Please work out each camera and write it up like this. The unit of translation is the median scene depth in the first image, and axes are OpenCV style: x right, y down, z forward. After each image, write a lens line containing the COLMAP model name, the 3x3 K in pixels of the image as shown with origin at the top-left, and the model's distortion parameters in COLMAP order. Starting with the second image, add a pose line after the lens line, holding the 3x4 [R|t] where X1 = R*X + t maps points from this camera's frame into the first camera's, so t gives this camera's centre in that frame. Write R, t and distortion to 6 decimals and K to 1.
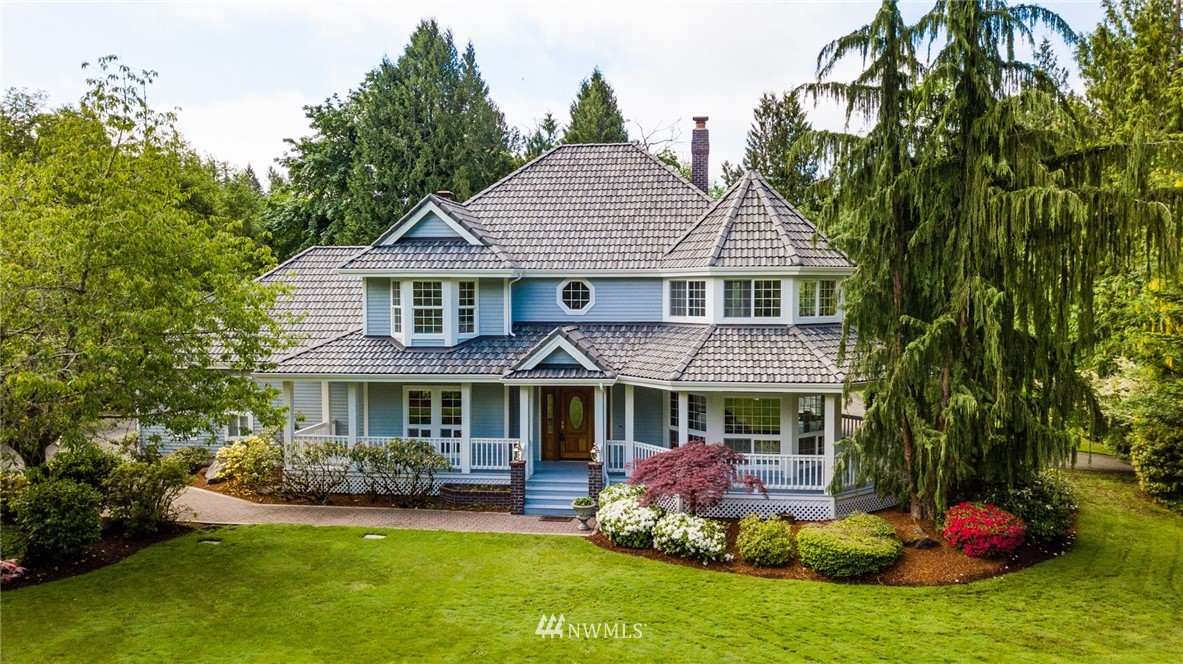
lens RADIAL K [[876.7, 0, 603.7], [0, 876.7, 320.8], [0, 0, 1]] dist [0.000256, -0.012033]
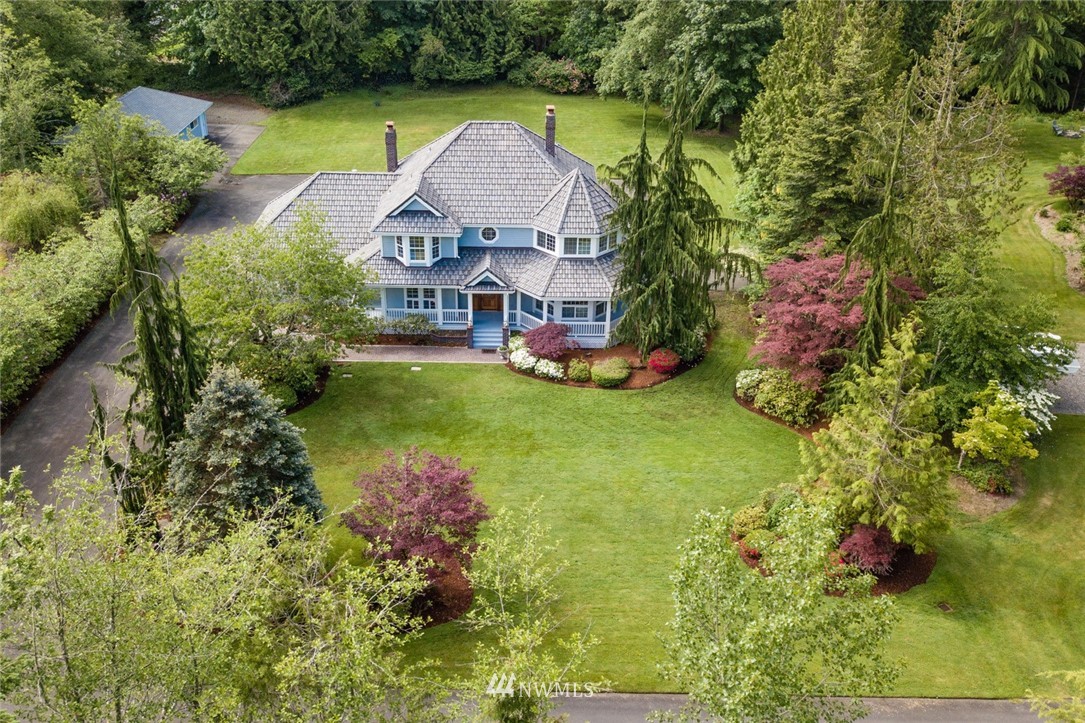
lens RADIAL K [[821.0, 0, 539.0], [0, 821.0, 364.8], [0, 0, 1]] dist [0.002992, -0.000006]
pose [[0.992363, -0.047721, 0.113748, -0.158369], [-0.007308, 0.897769, 0.440407, -0.636000], [-0.123136, -0.437874, 0.890564, -0.863636]]
